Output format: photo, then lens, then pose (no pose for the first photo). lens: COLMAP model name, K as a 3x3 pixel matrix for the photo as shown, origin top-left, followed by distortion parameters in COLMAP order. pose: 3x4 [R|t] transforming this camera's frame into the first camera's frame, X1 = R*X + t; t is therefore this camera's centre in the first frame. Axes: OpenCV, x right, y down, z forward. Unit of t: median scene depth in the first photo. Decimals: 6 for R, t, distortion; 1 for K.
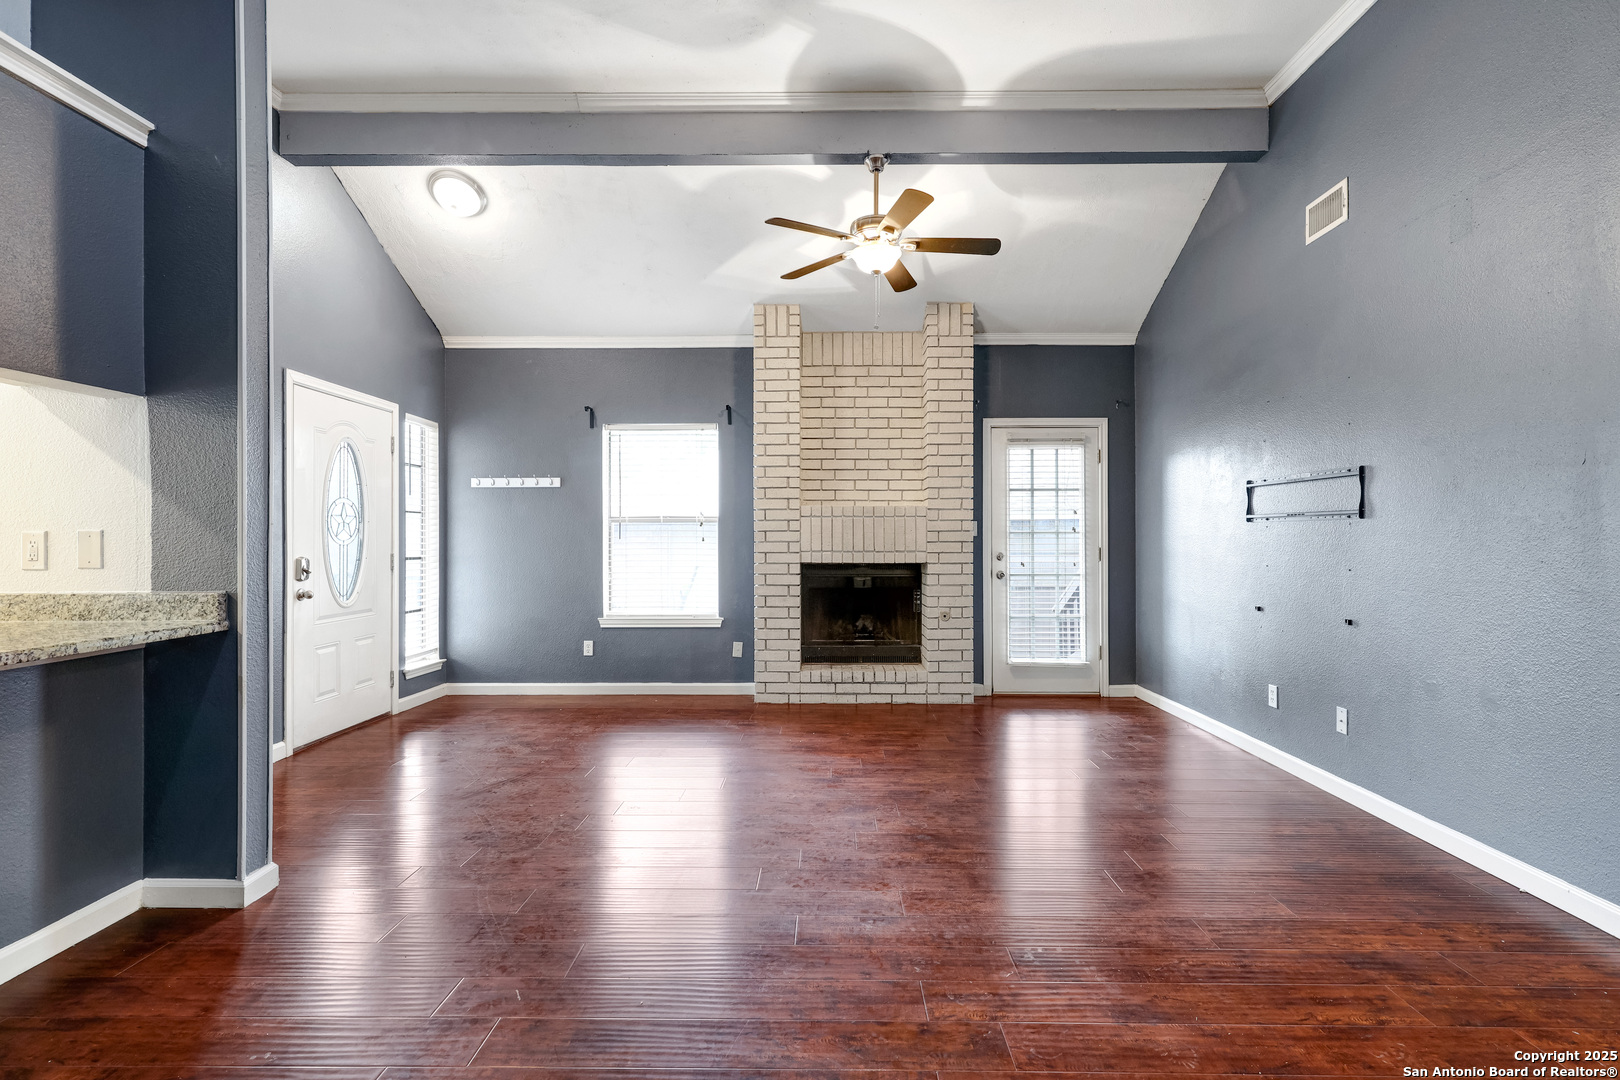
lens RADIAL K [[742.6, 0, 813.4], [0, 742.6, 540.4], [0, 0, 1]] dist [0.001915, -0.001432]
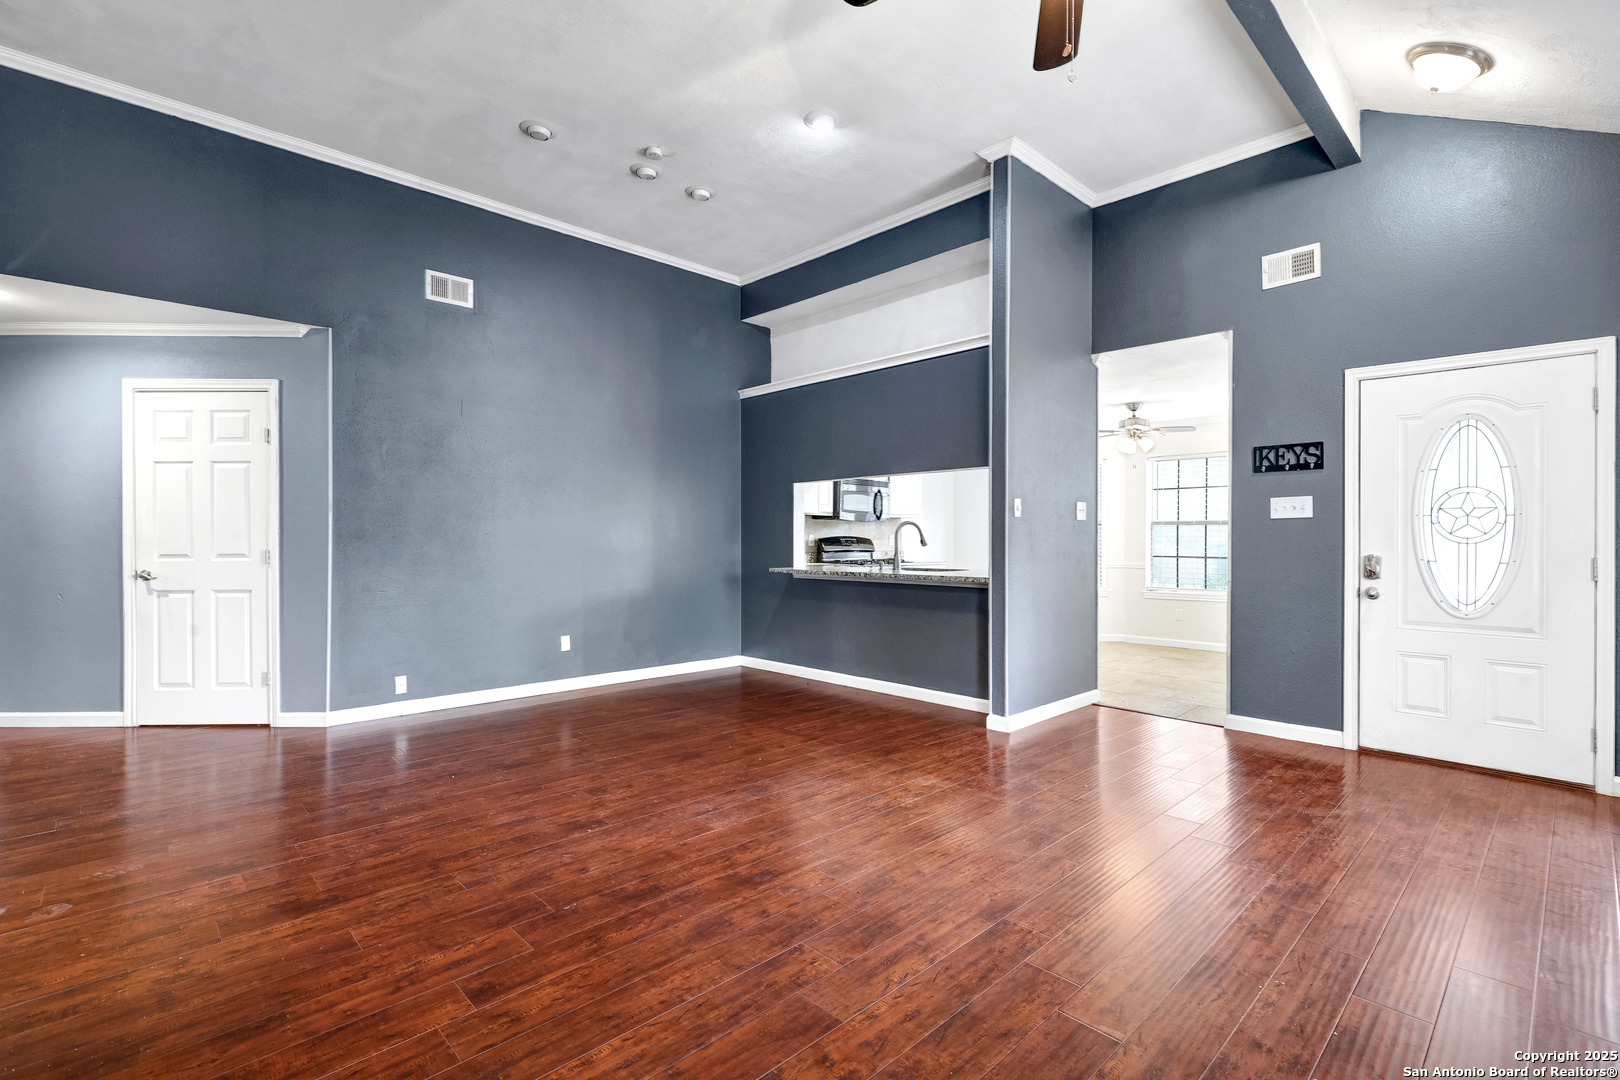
lens RADIAL K [[742.6, 0, 833.8], [0, 742.6, 539.3], [0, 0, 1]] dist [0.001915, -0.001432]
pose [[-0.694561, 0.002468, -0.719430, 0.391995], [-0.004122, 0.999964, 0.007410, -0.001713], [0.719422, 0.008112, -0.694526, 0.910886]]
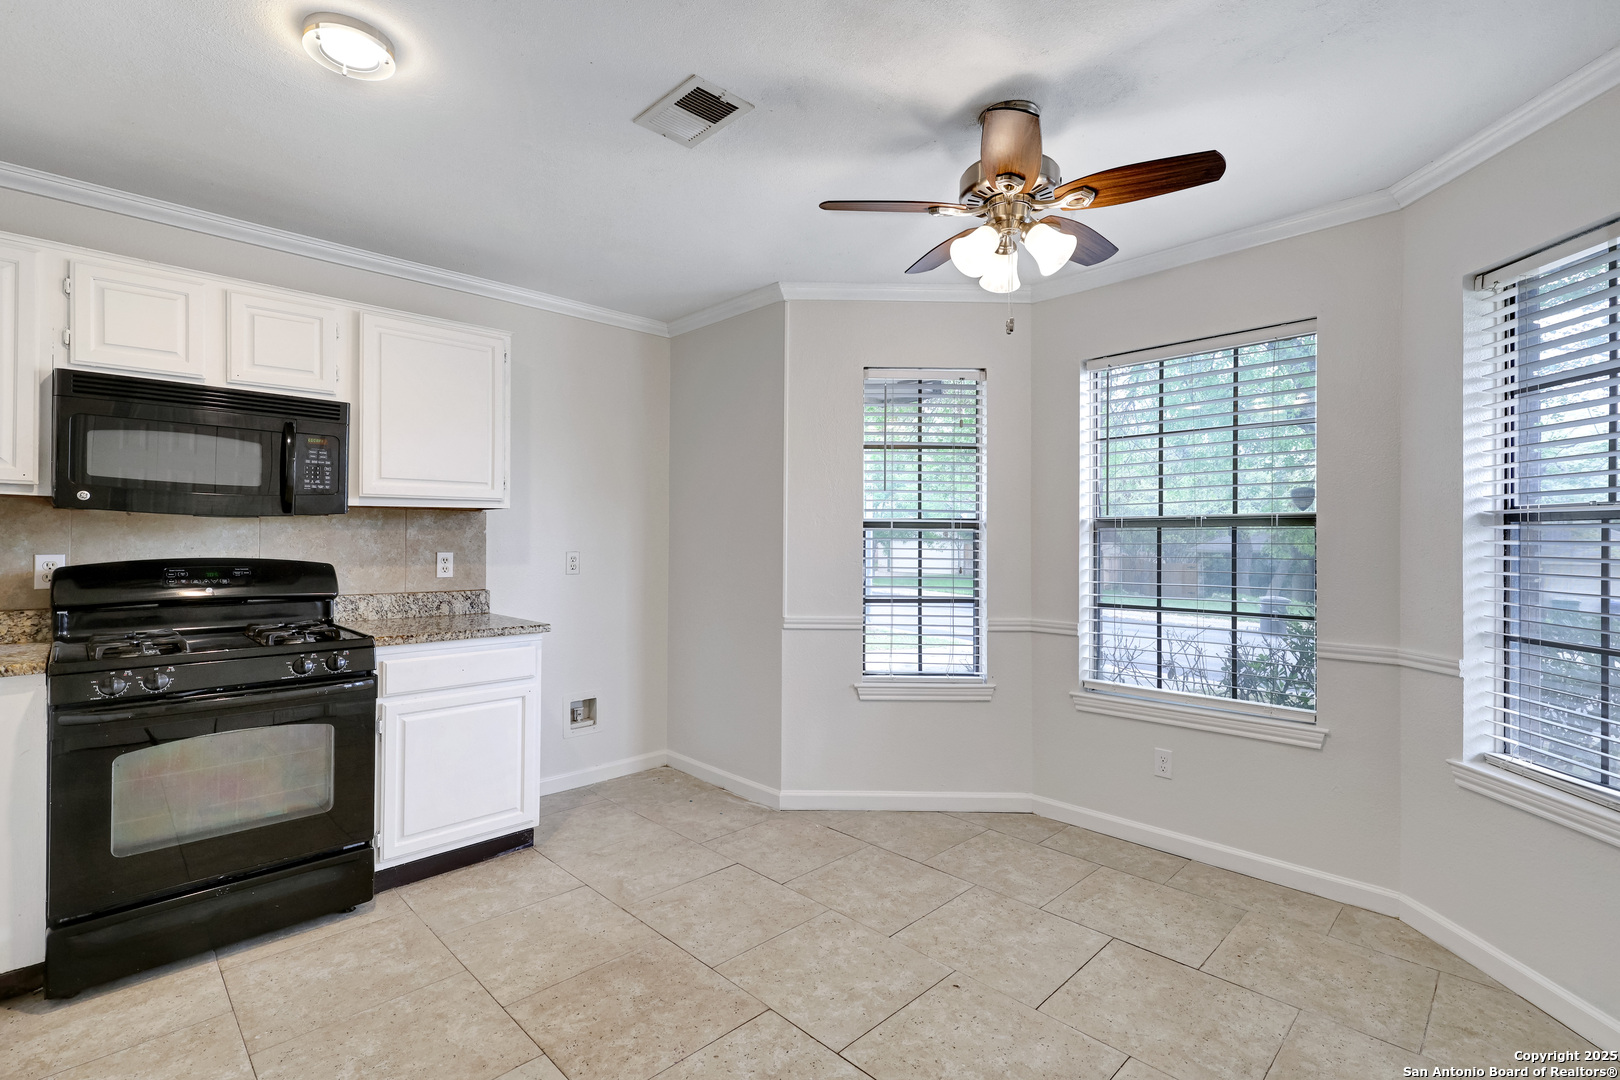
lens RADIAL K [[742.6, 0, 823.6], [0, 742.6, 531.3], [0, 0, 1]] dist [0.001915, -0.001432]
pose [[-0.691838, -0.010457, -0.721977, -0.581412], [-0.005180, 0.999941, -0.009519, -0.013174], [0.722034, -0.002846, -0.691851, 0.574818]]
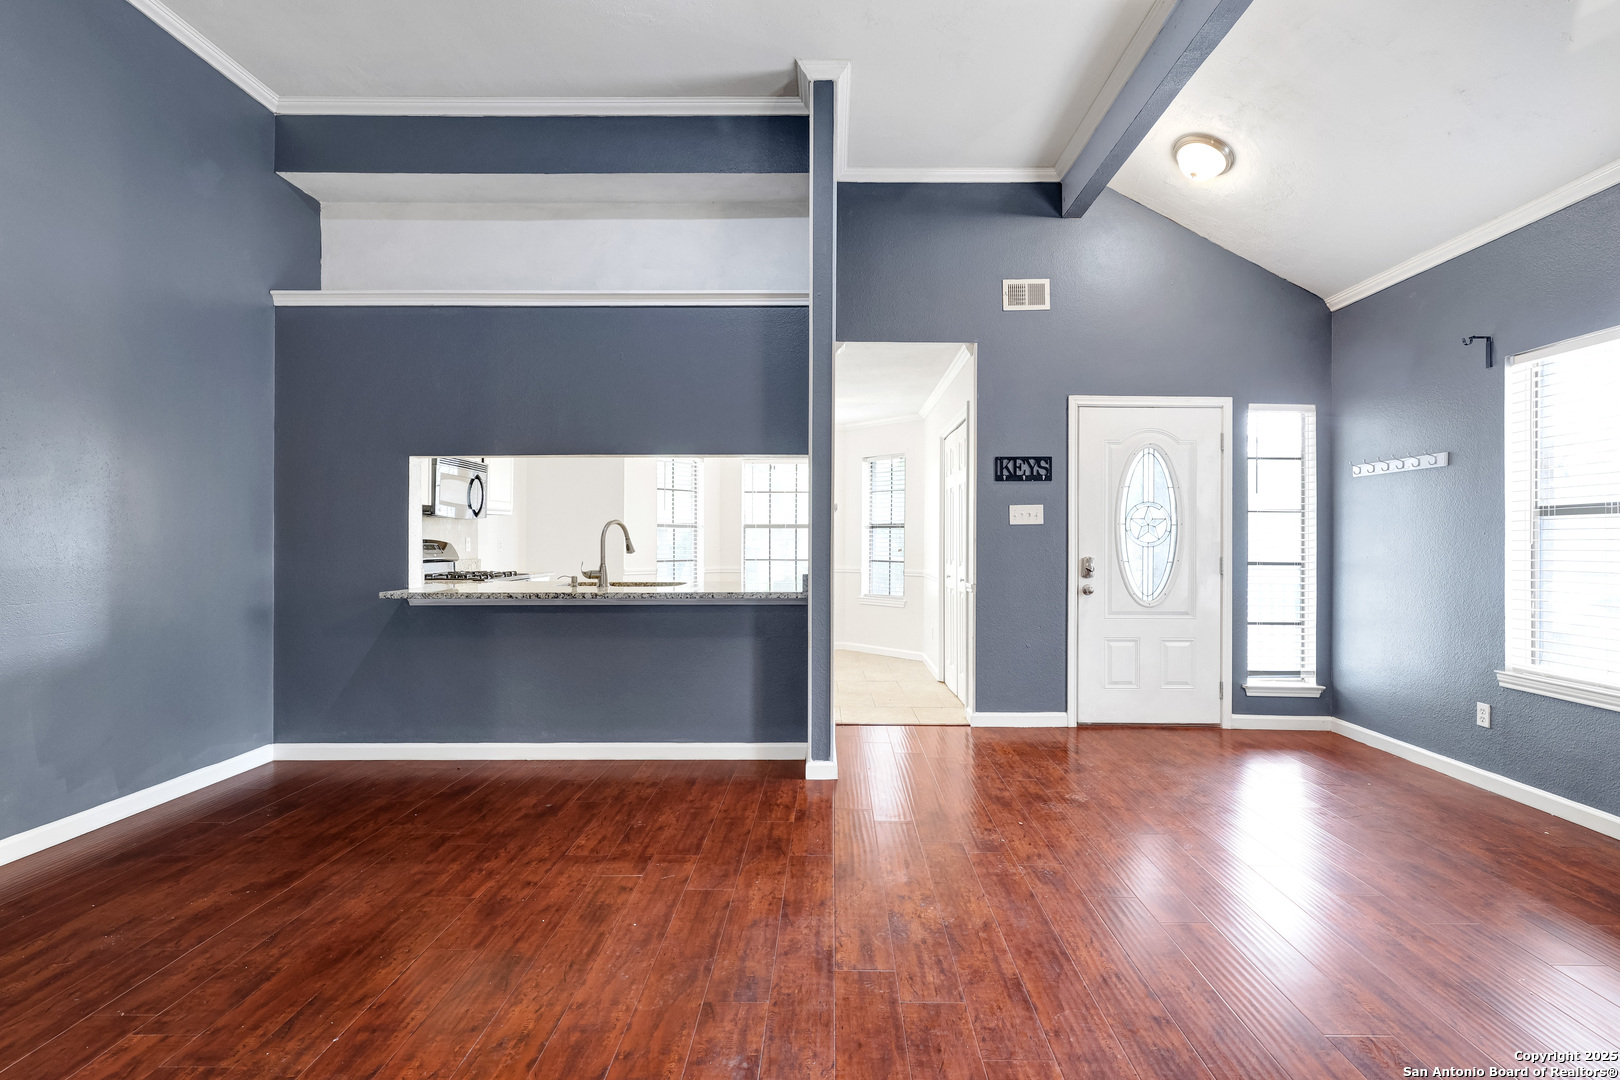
lens RADIAL K [[742.6, 0, 832.3], [0, 742.6, 539.8], [0, 0, 1]] dist [0.001915, -0.001432]
pose [[0.019282, 0.001603, -0.999813, 0.345196], [-0.007363, 0.999972, 0.001461, -0.002088], [0.999787, 0.007333, 0.019293, 0.456697]]
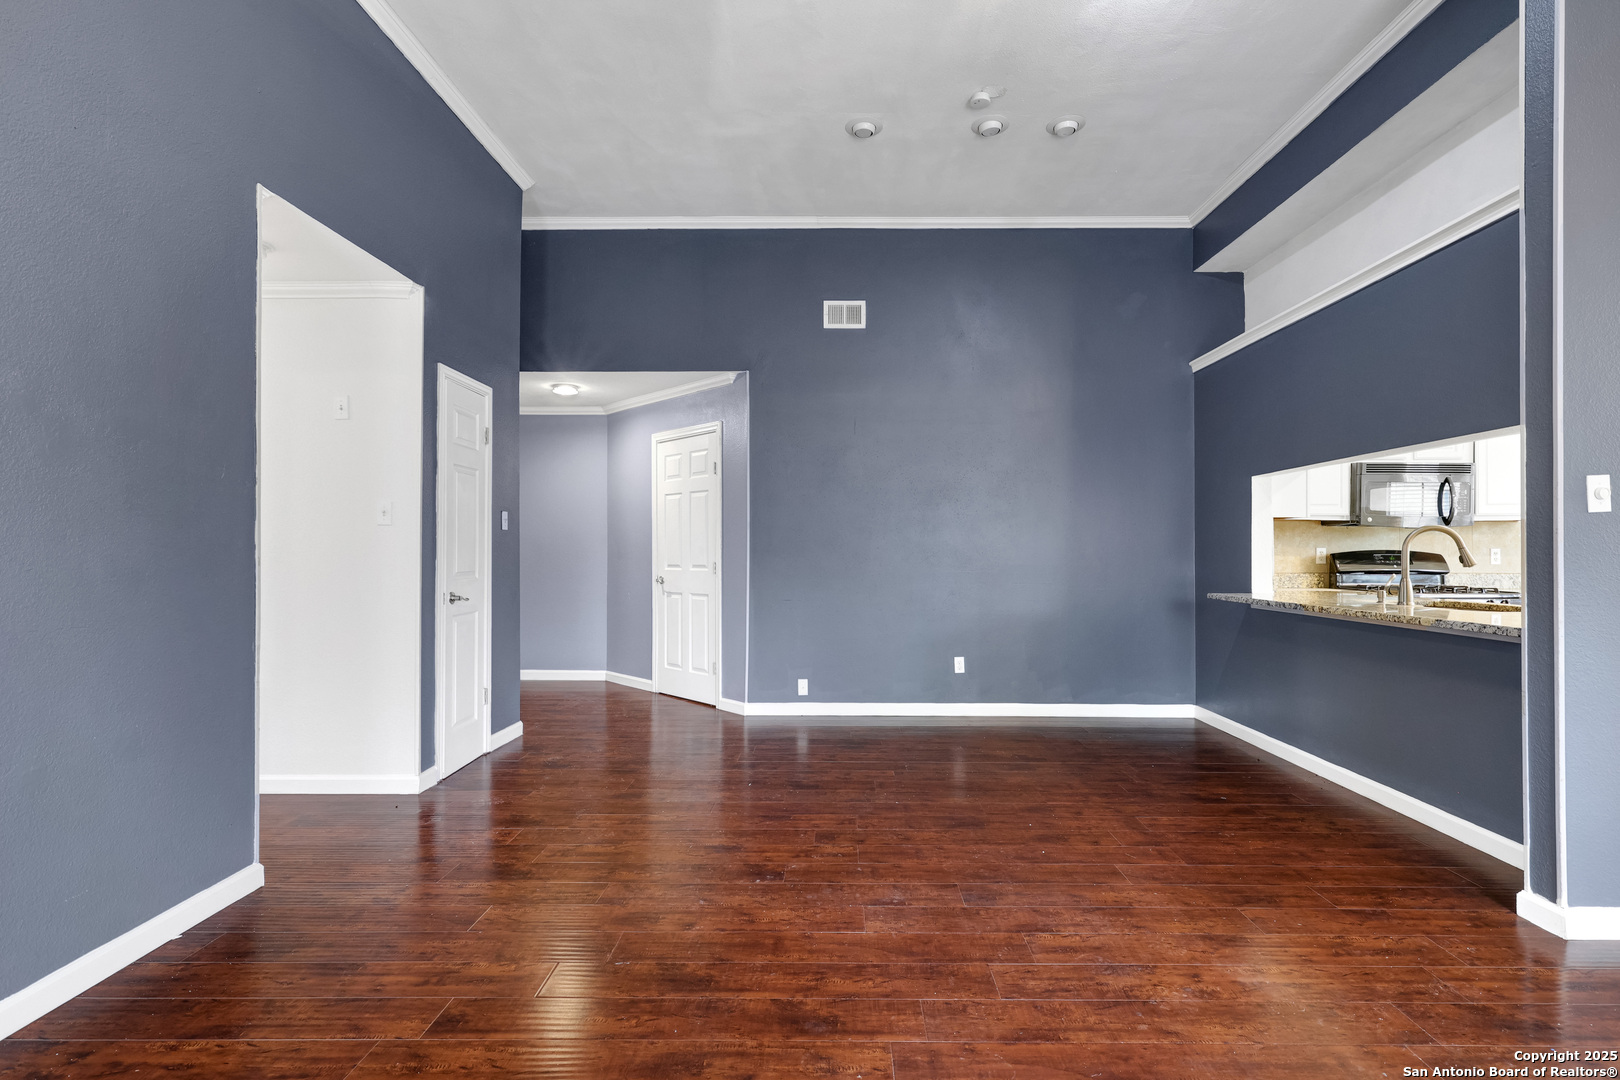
lens RADIAL K [[742.6, 0, 835.6], [0, 742.6, 549.7], [0, 0, 1]] dist [0.001915, -0.001432]
pose [[-0.999876, -0.000444, -0.015717, 0.077582], [-0.000510, 0.999991, 0.004196, -0.002200], [0.015715, 0.004203, -0.999868, 0.890791]]
